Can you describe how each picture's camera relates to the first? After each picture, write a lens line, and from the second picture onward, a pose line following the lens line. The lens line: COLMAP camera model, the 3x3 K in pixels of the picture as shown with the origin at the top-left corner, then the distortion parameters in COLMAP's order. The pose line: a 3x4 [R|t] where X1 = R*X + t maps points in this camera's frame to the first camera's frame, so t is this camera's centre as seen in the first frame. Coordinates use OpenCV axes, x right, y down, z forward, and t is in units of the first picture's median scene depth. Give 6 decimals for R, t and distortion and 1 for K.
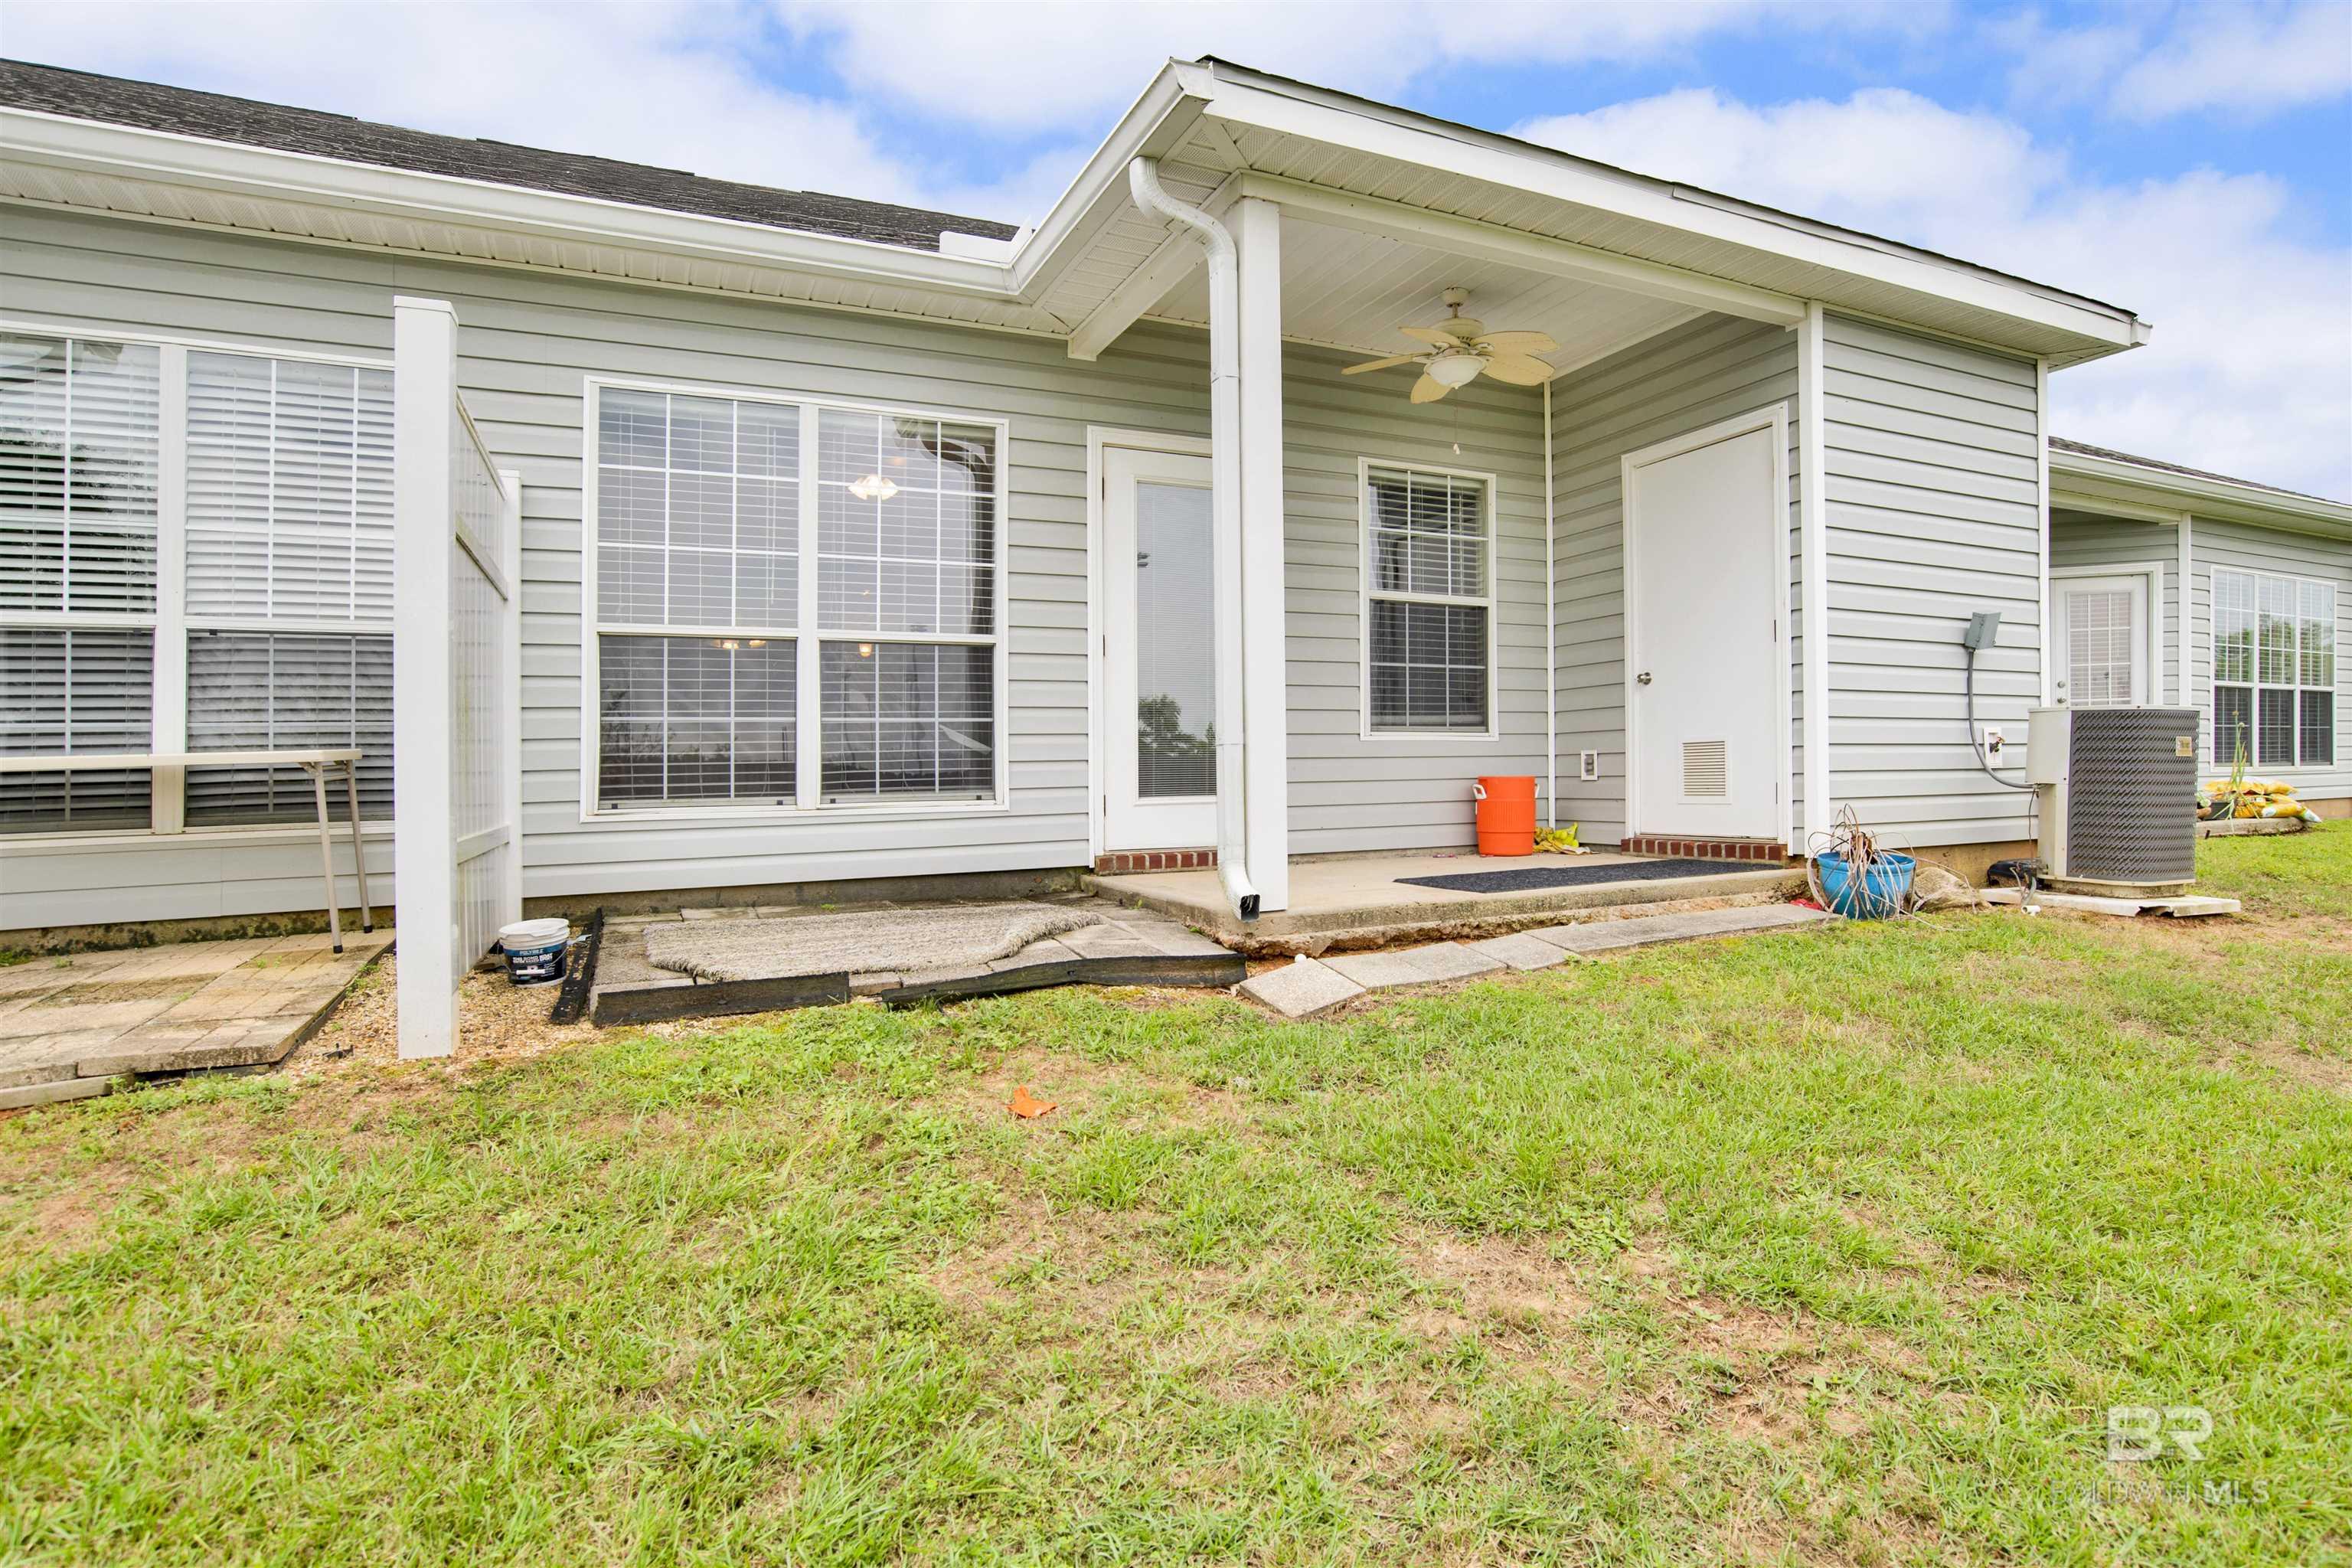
lens RADIAL K [[1212.7, 0, 1170.8], [0, 1212.7, 824.3], [0, 0, 1]] dist [-0.058505, 0.000035]
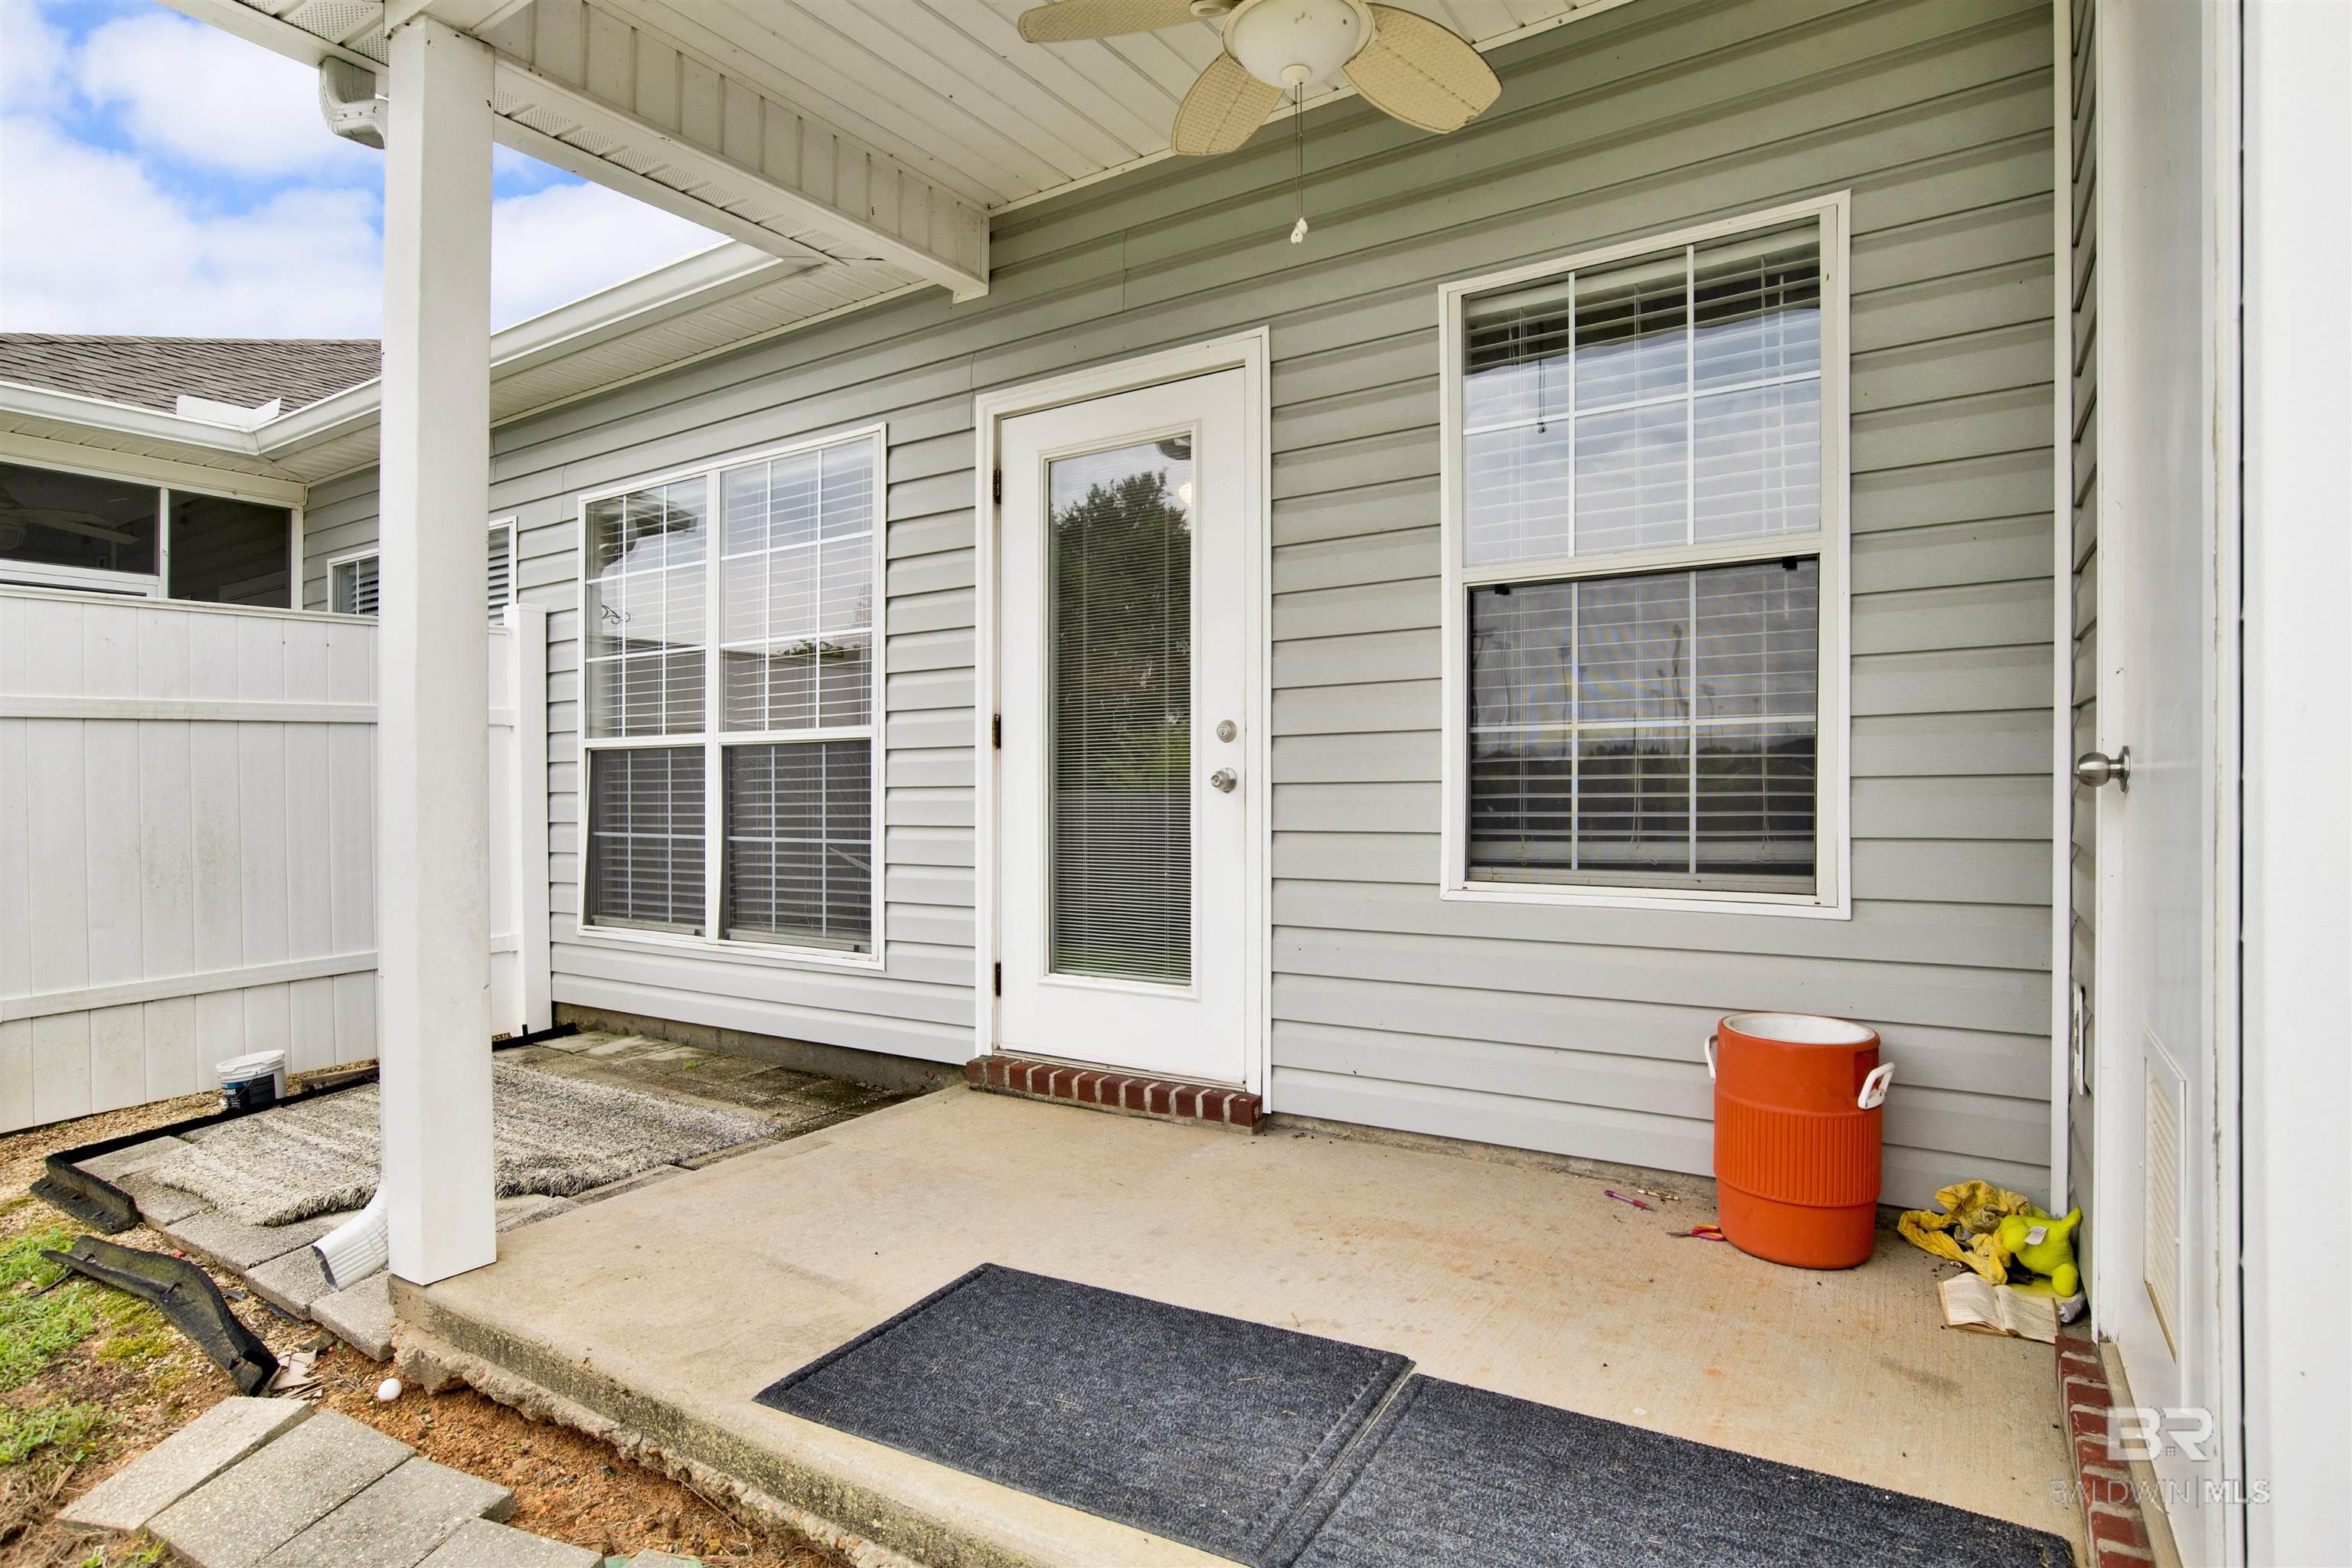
lens RADIAL K [[1245.8, 0, 1176.0], [0, 1245.8, 784.0], [0, 0, 1]] dist [-0.056558, 0.019288]
pose [[0.522390, 0.010529, -0.852642, 0.586596], [-0.033591, 0.999402, -0.008239, -0.123352], [0.852045, 0.032945, 0.522431, 0.779653]]
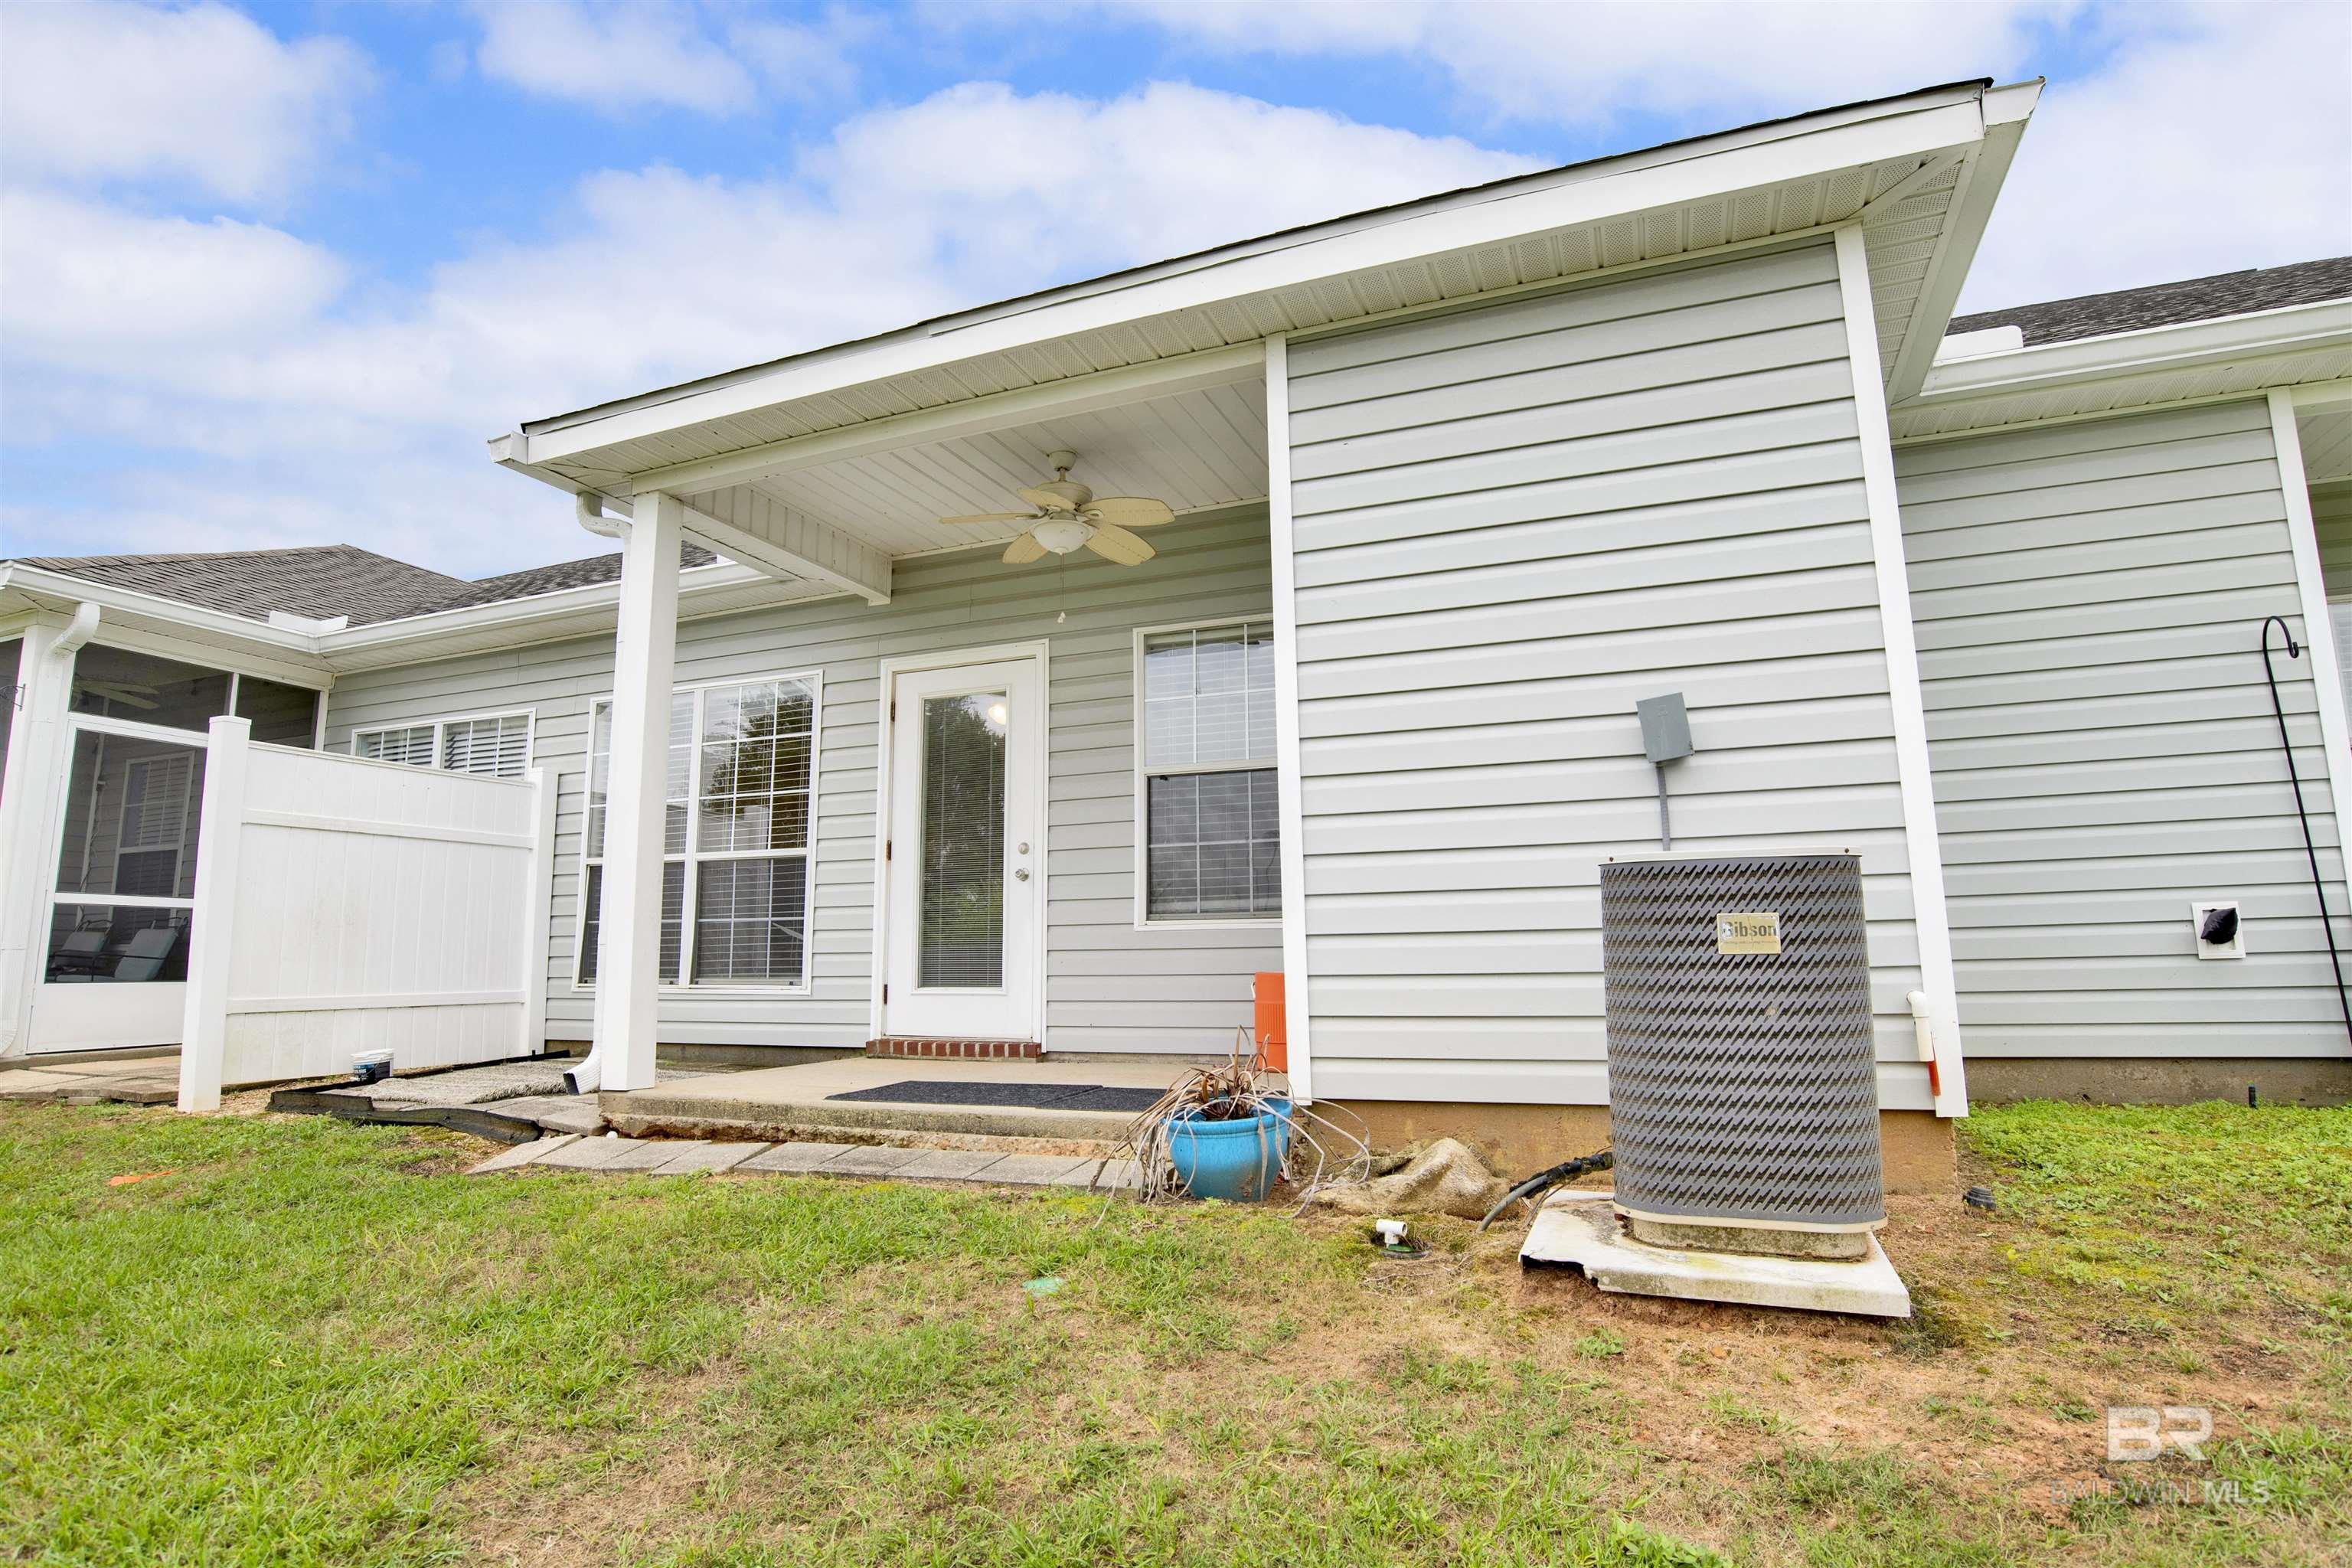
lens RADIAL K [[1212.7, 0, 1170.8], [0, 1212.7, 824.3], [0, 0, 1]] dist [-0.058505, 0.000035]
pose [[0.677920, -0.071510, -0.731649, 0.990350], [-0.031876, 0.991462, -0.126439, -0.039989], [0.734444, 0.109038, 0.669853, 0.466642]]
